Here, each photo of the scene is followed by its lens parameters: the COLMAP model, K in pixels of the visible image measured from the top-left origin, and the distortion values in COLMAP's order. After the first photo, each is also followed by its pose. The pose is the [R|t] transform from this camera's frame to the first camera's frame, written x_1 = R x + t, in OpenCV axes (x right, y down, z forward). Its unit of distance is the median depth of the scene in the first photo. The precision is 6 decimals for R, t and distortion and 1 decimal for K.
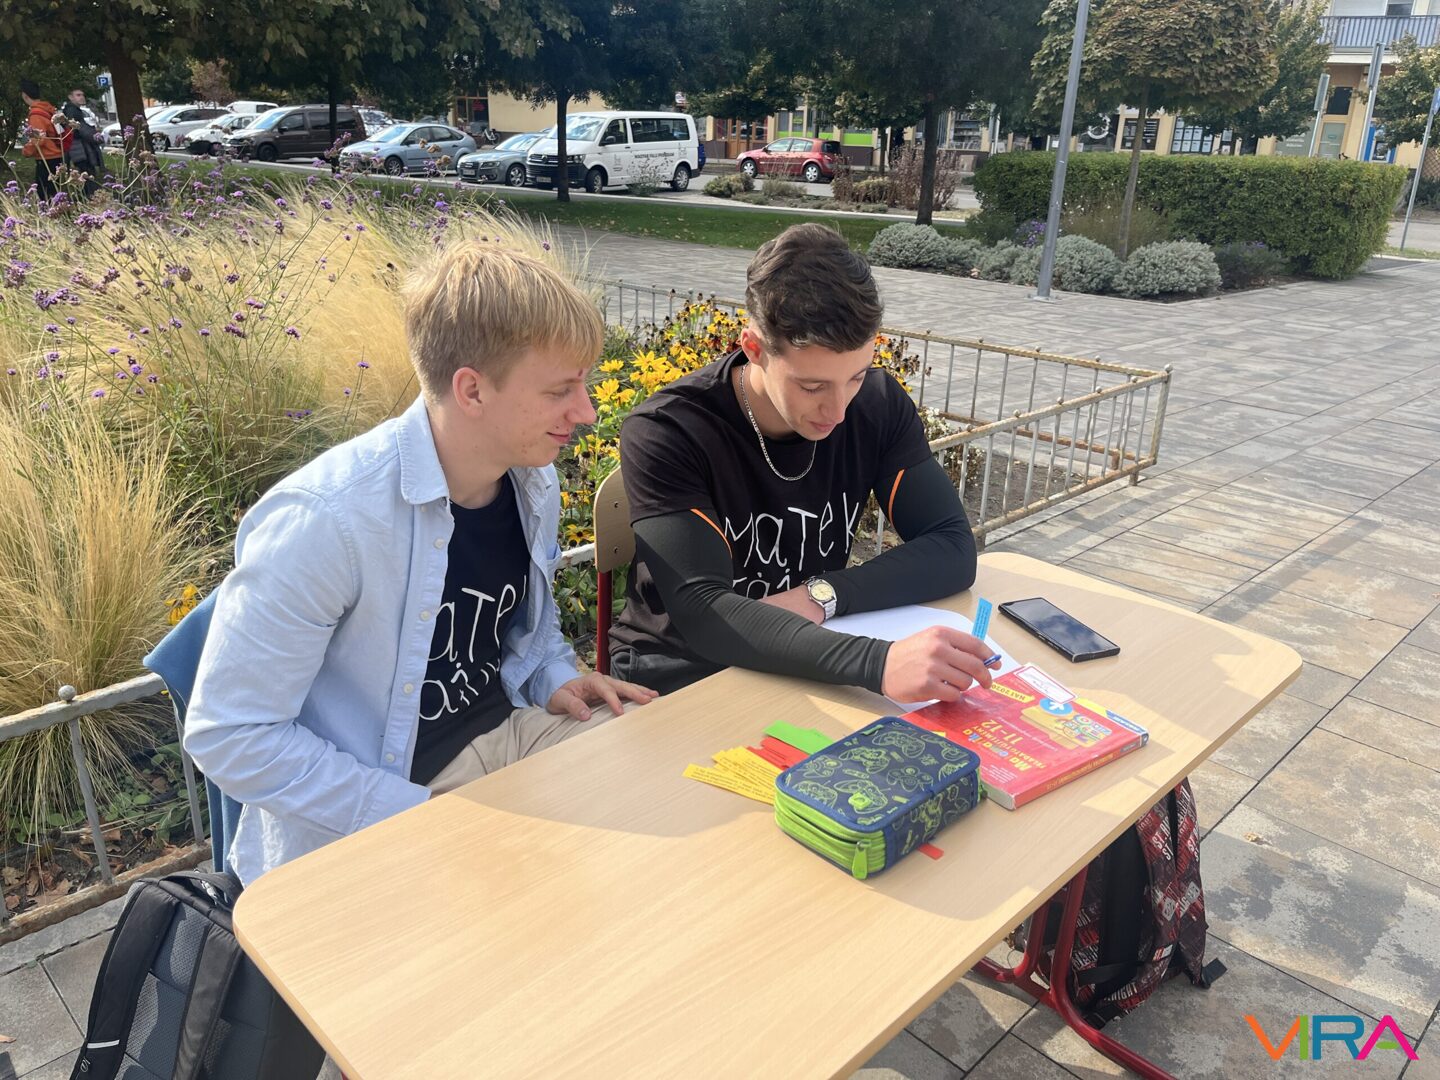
lens RADIAL K [[1108.2, 0, 726.1], [0, 1108.2, 529.2], [0, 0, 1]] dist [0.061438, -0.081048]
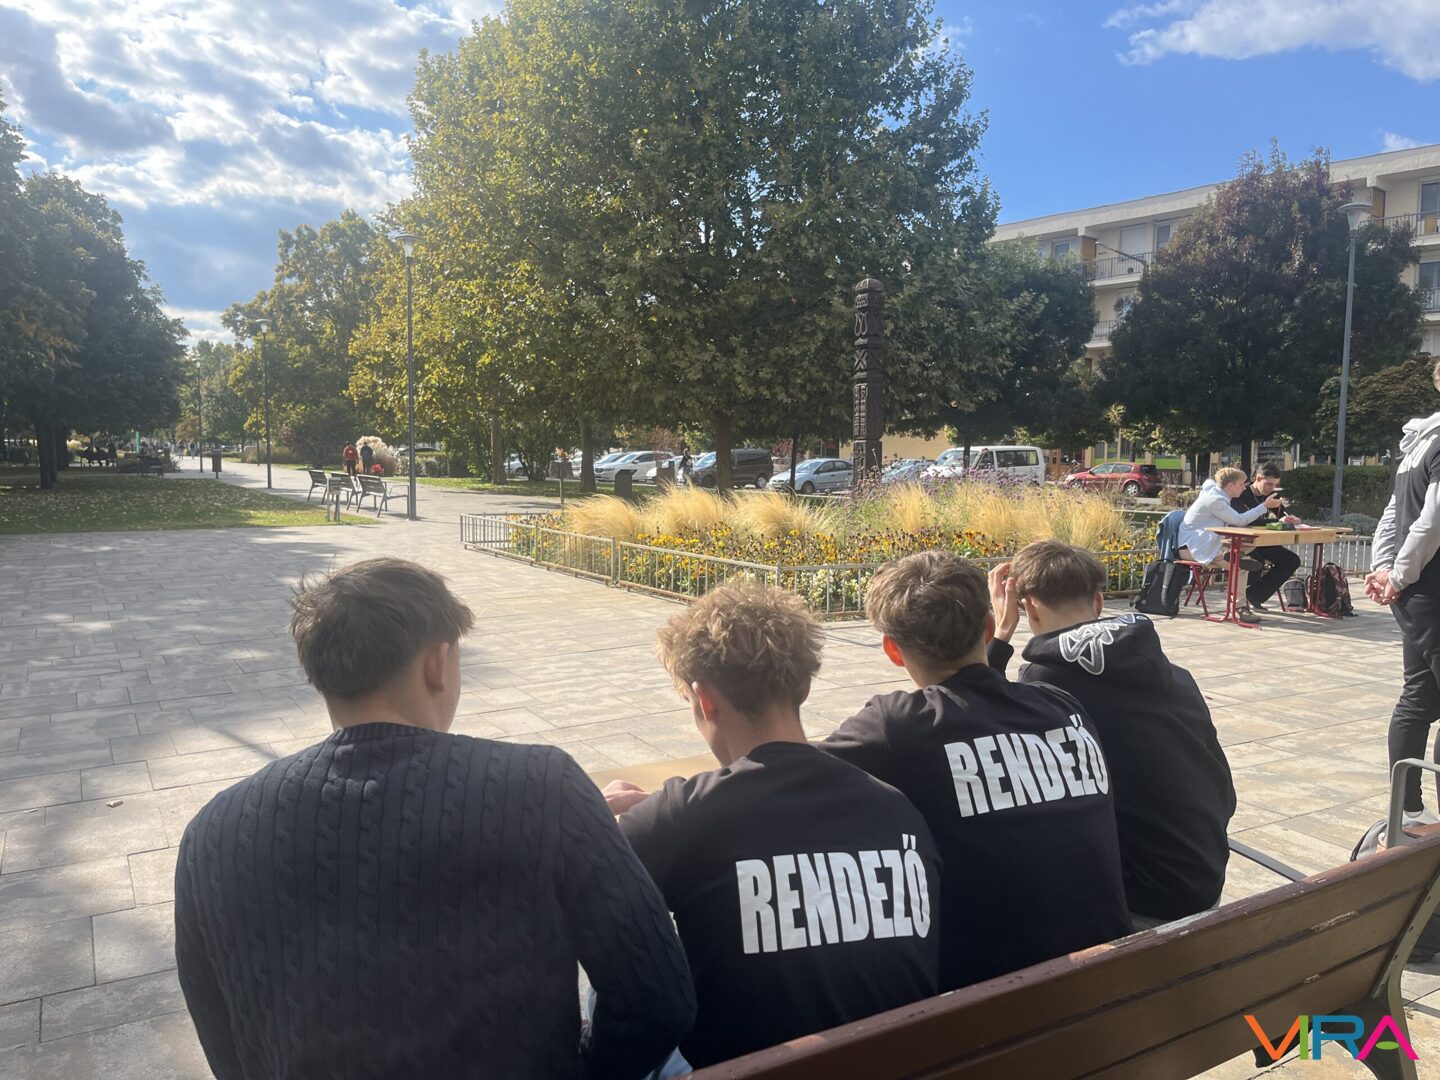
lens RADIAL K [[1108.9, 0, 721.9], [0, 1108.9, 544.7], [0, 0, 1]] dist [0.070887, -0.088602]
pose [[0.968523, -0.000014, -0.248923, -0.124990], [-0.066521, 0.963616, -0.258880, 0.196214], [0.239870, 0.267290, 0.933284, -0.537605]]
